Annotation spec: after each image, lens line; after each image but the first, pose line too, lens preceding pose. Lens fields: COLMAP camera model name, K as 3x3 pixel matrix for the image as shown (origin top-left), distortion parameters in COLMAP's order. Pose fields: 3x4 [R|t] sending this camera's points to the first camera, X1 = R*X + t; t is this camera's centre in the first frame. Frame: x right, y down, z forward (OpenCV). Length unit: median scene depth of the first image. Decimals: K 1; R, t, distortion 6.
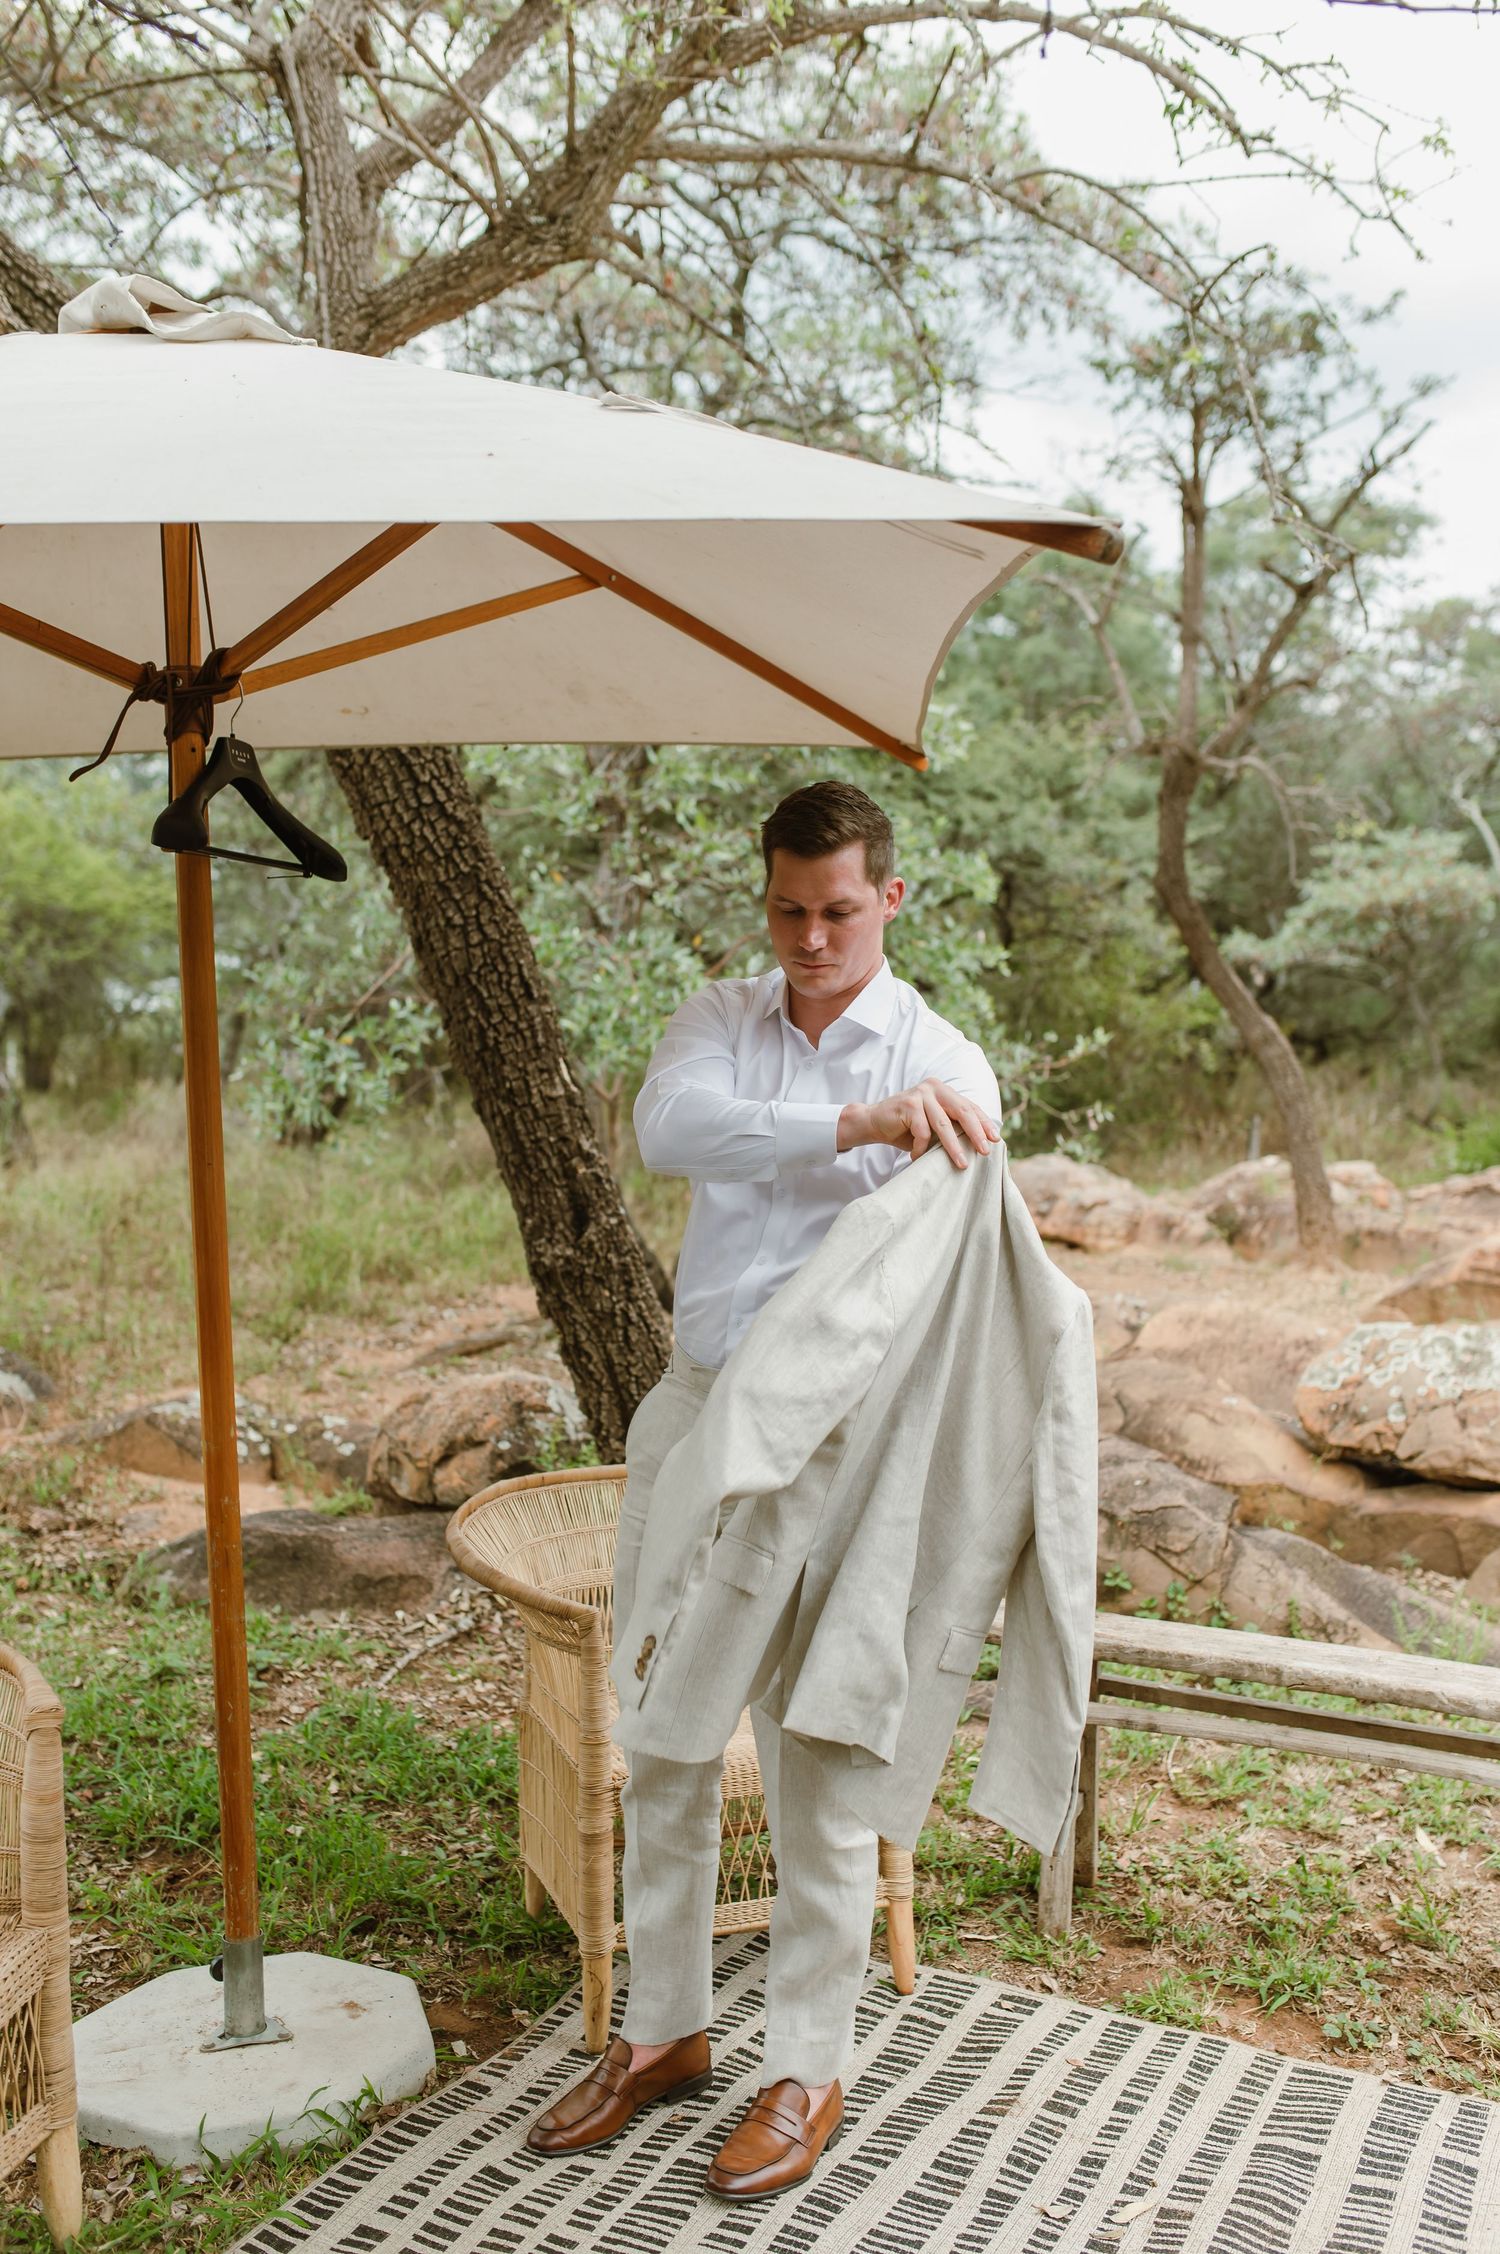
lens RADIAL K [[2101.0, 0, 749.7], [0, 2101.0, 1141.8], [0, 0, 1]] dist [0.032159, 0.000000]
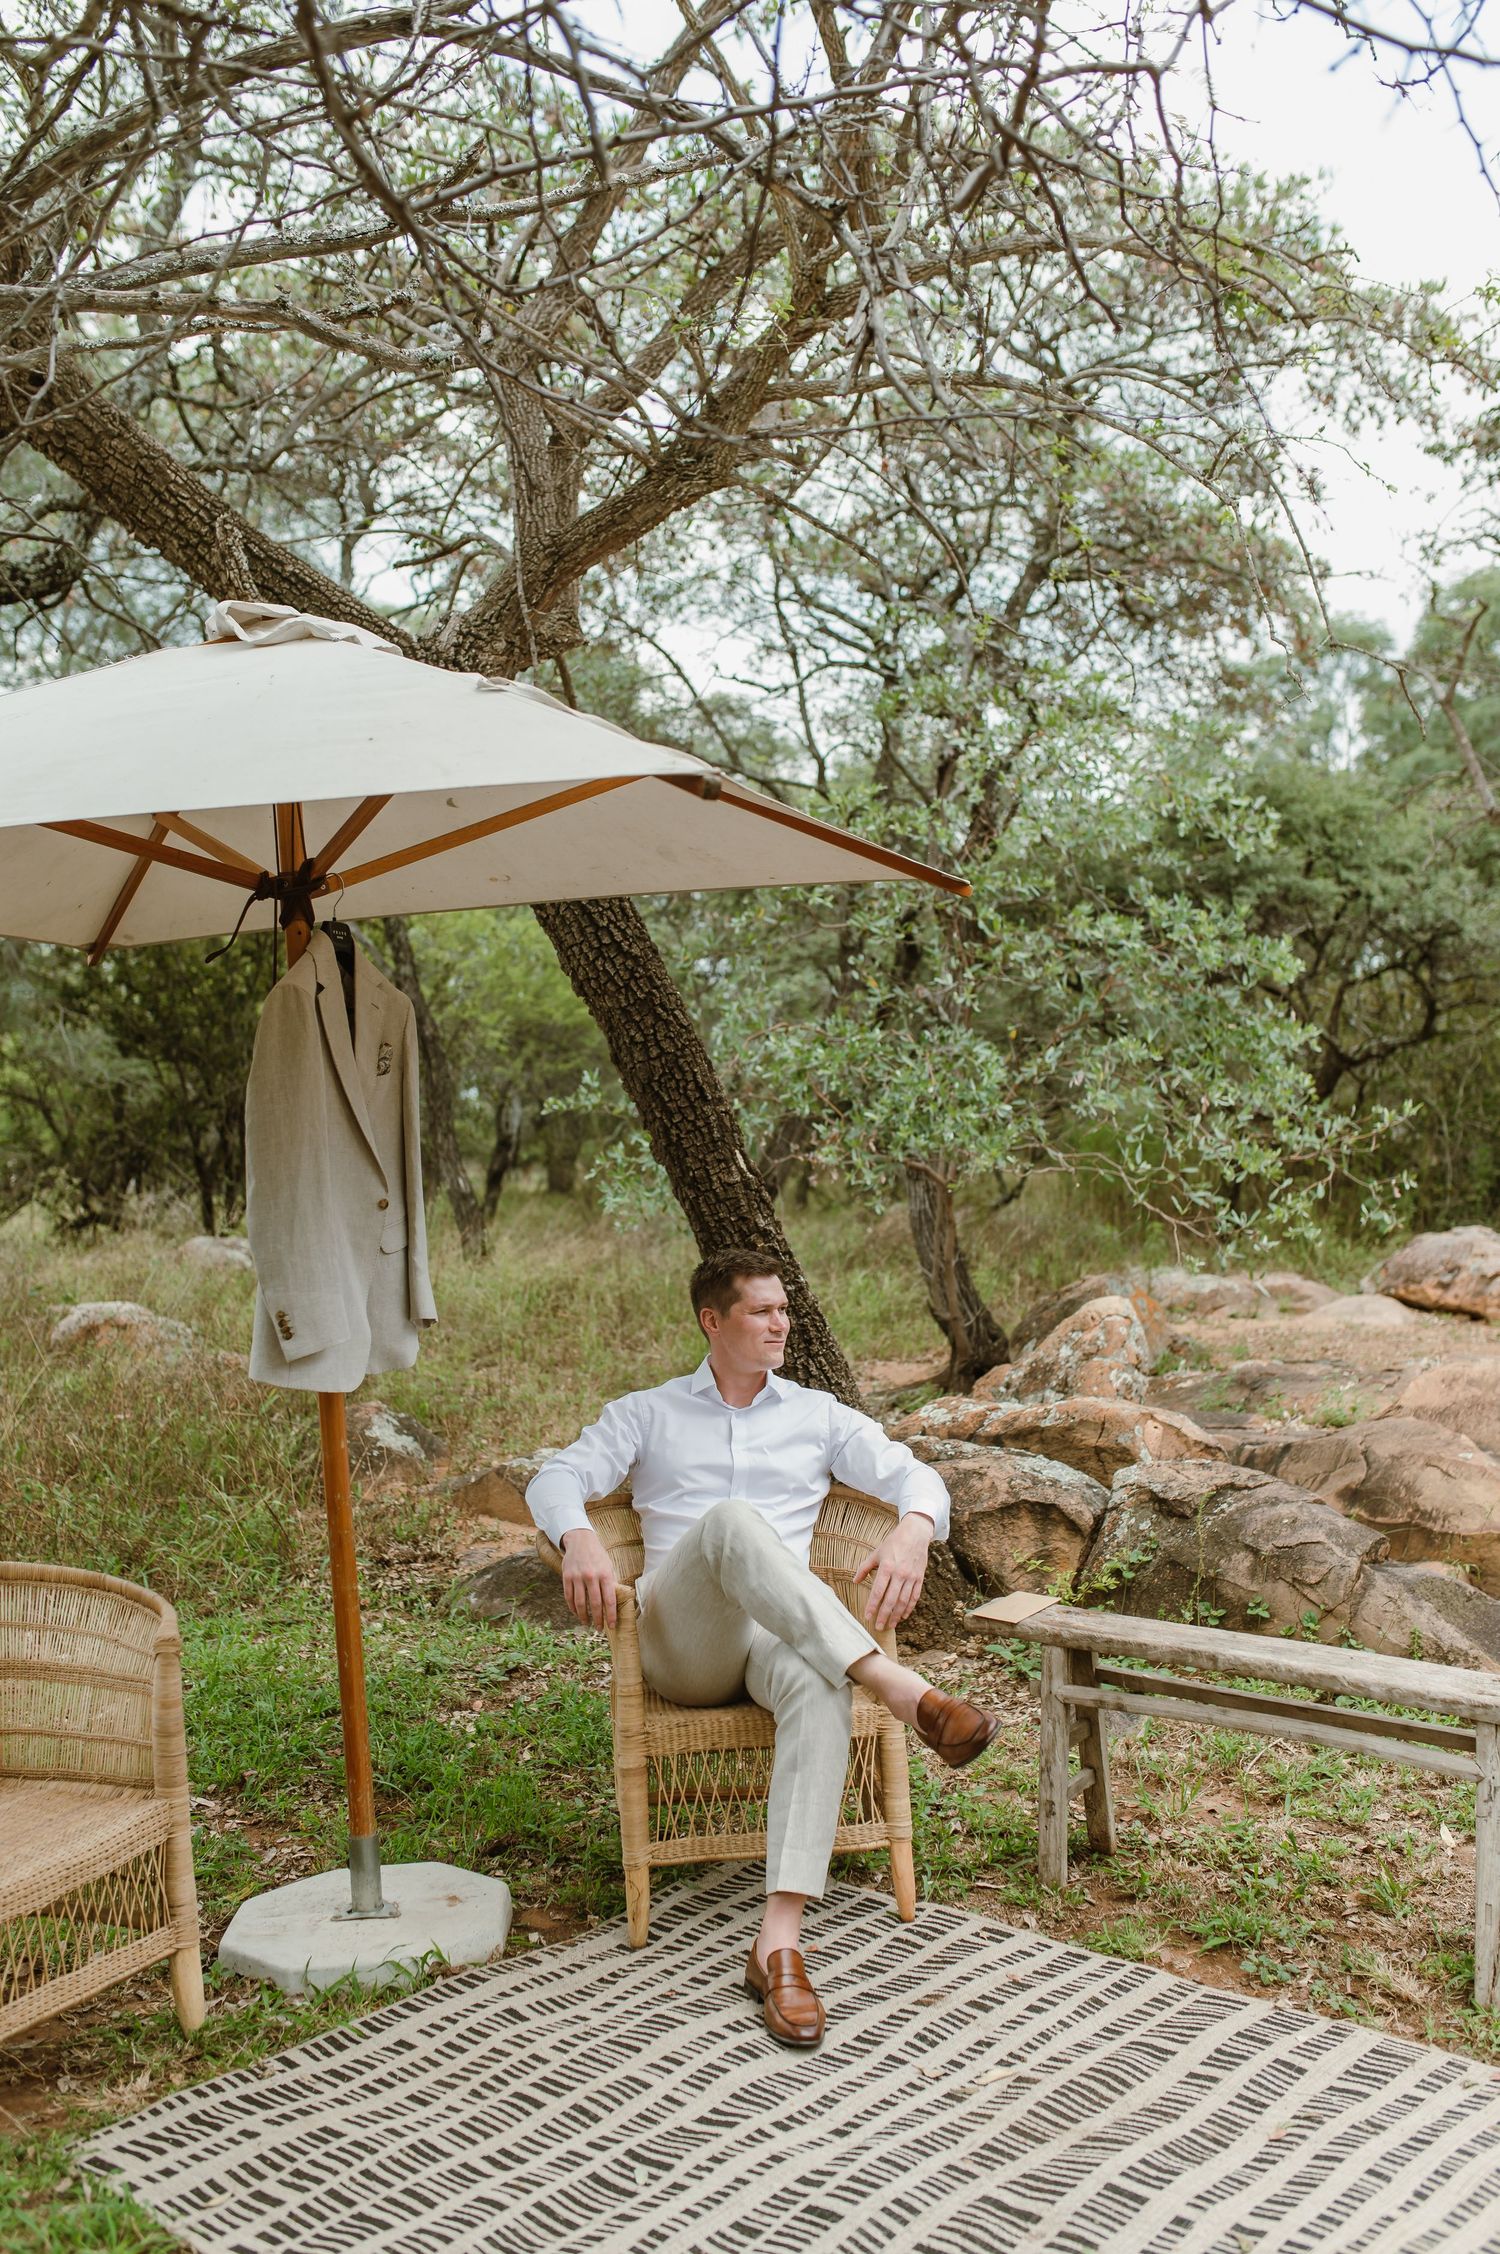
lens RADIAL K [[2101.0, 0, 761.7], [0, 2101.0, 1136.1], [0, 0, 1]] dist [0.032159, 0.000000]
pose [[0.969069, -0.036390, -0.244093, 0.216964], [0.025445, 0.998531, -0.047844, 0.009710], [0.245476, 0.040153, 0.968571, -0.141243]]
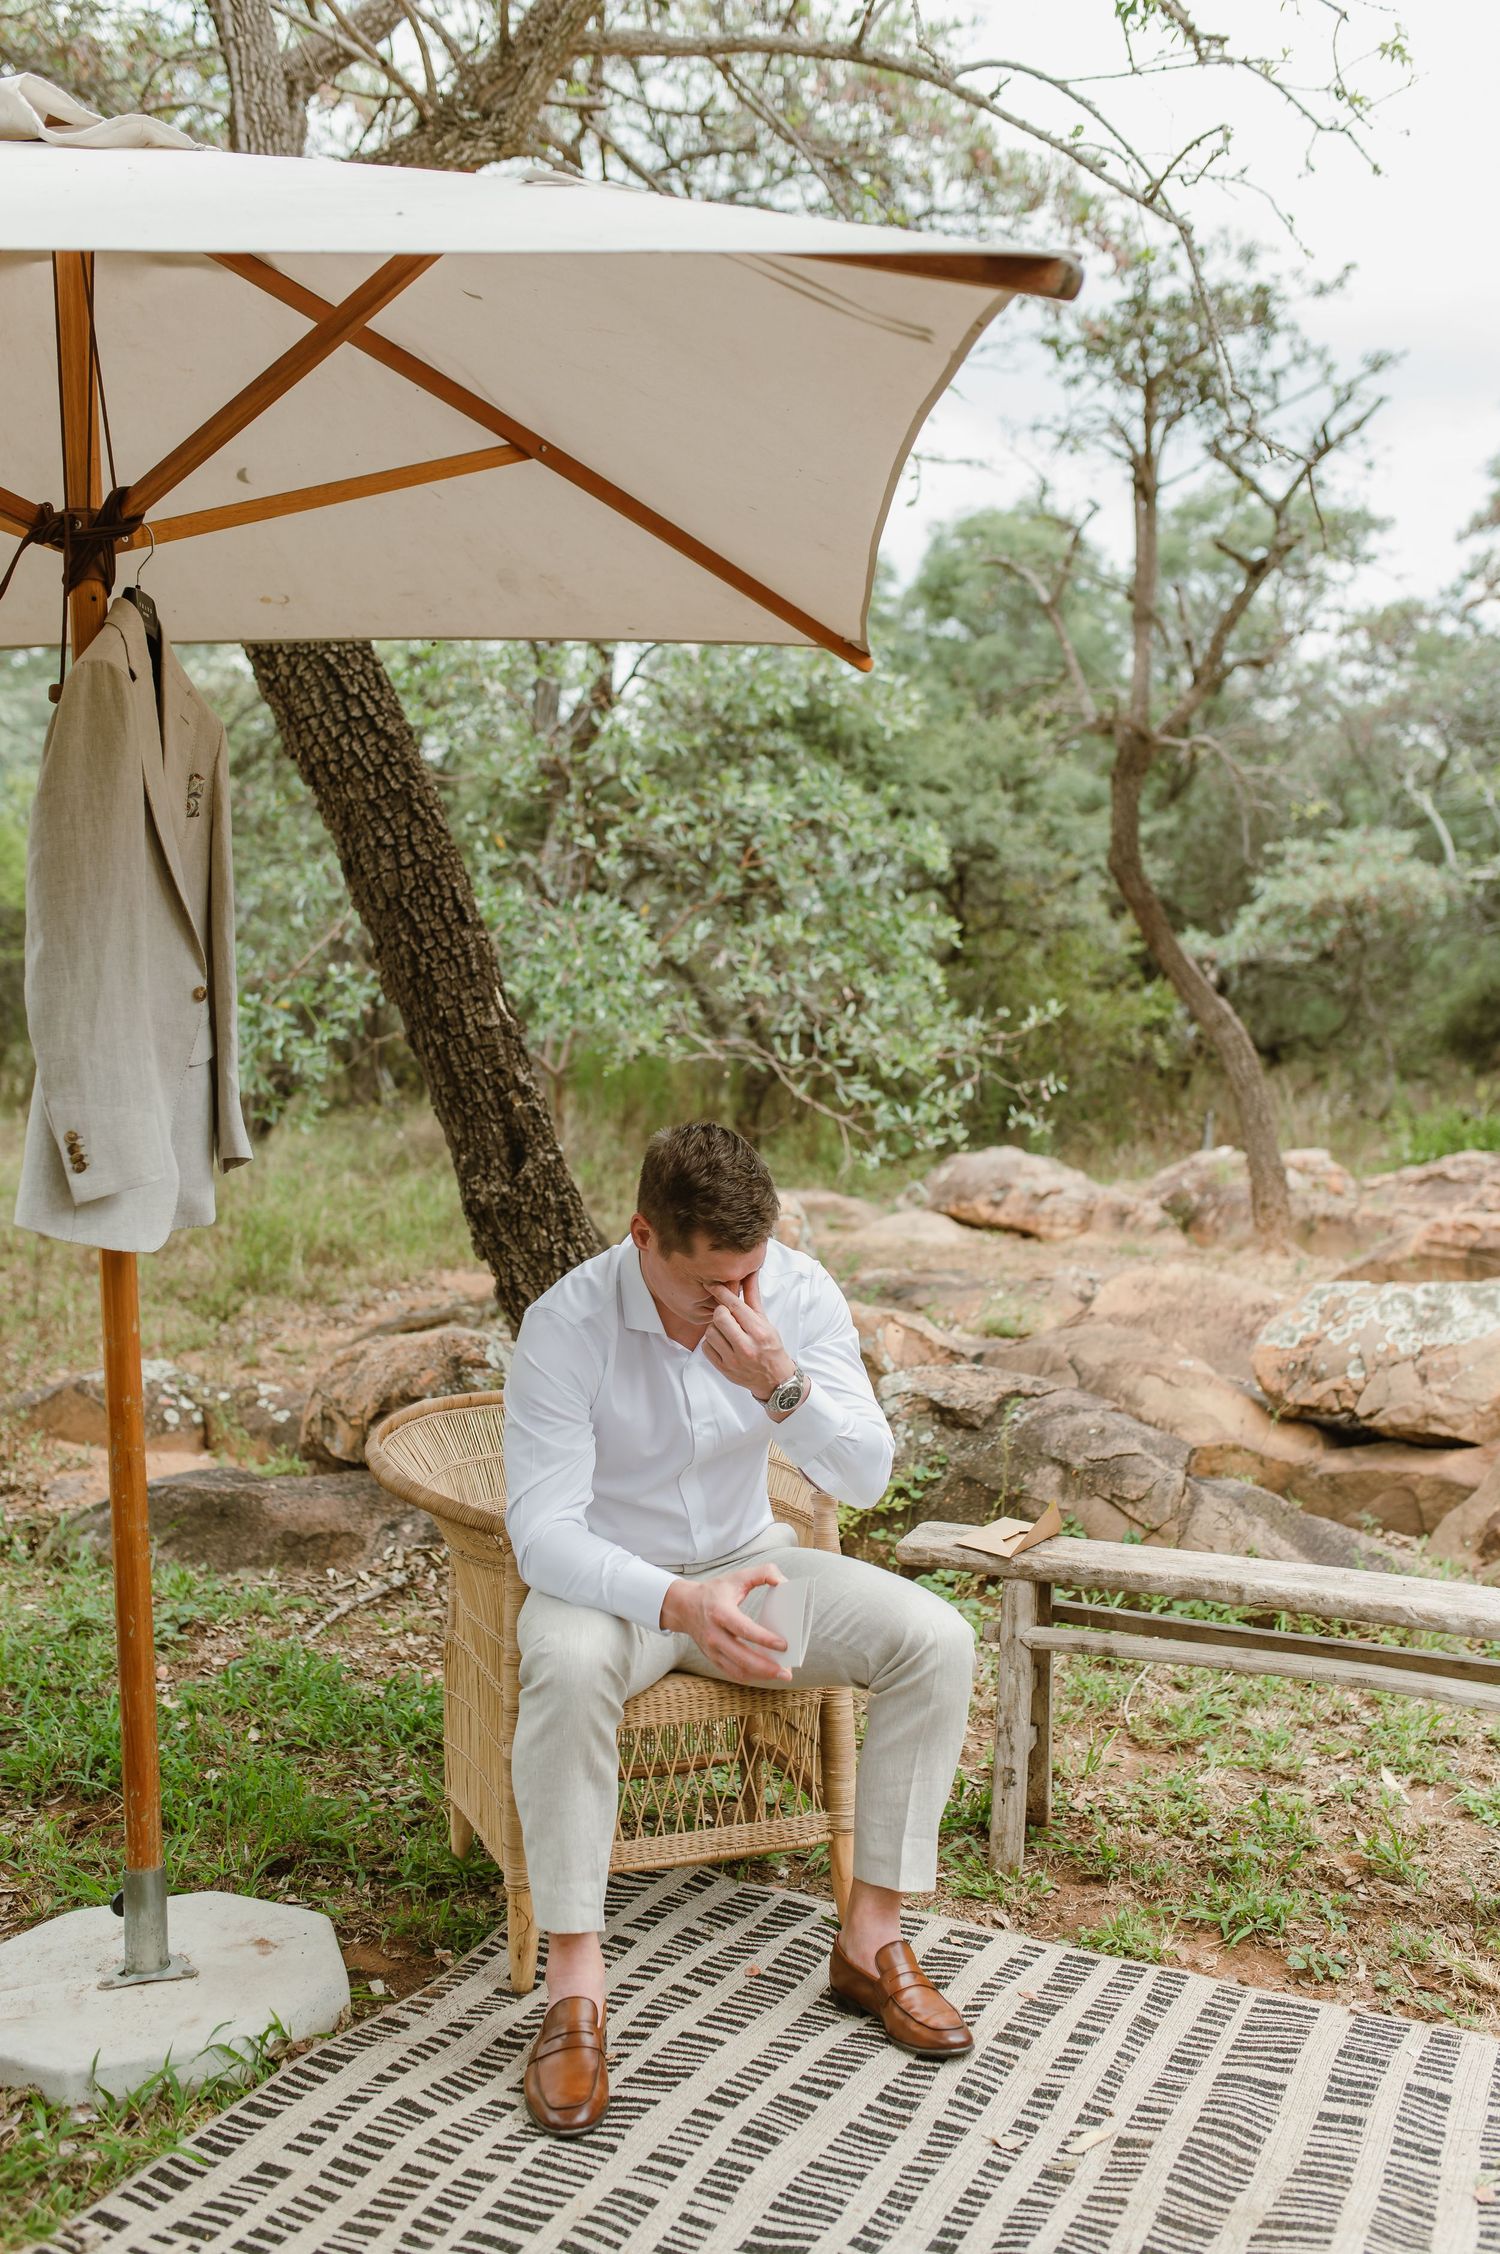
lens RADIAL K [[2101.0, 0, 744.1], [0, 2101.0, 1134.6], [0, 0, 1]] dist [0.032159, 0.000000]
pose [[0.999824, -0.000358, 0.018746, 0.005997], [0.000573, 0.999934, -0.011486, 0.040245], [-0.018741, 0.011495, 0.999758, 0.033778]]
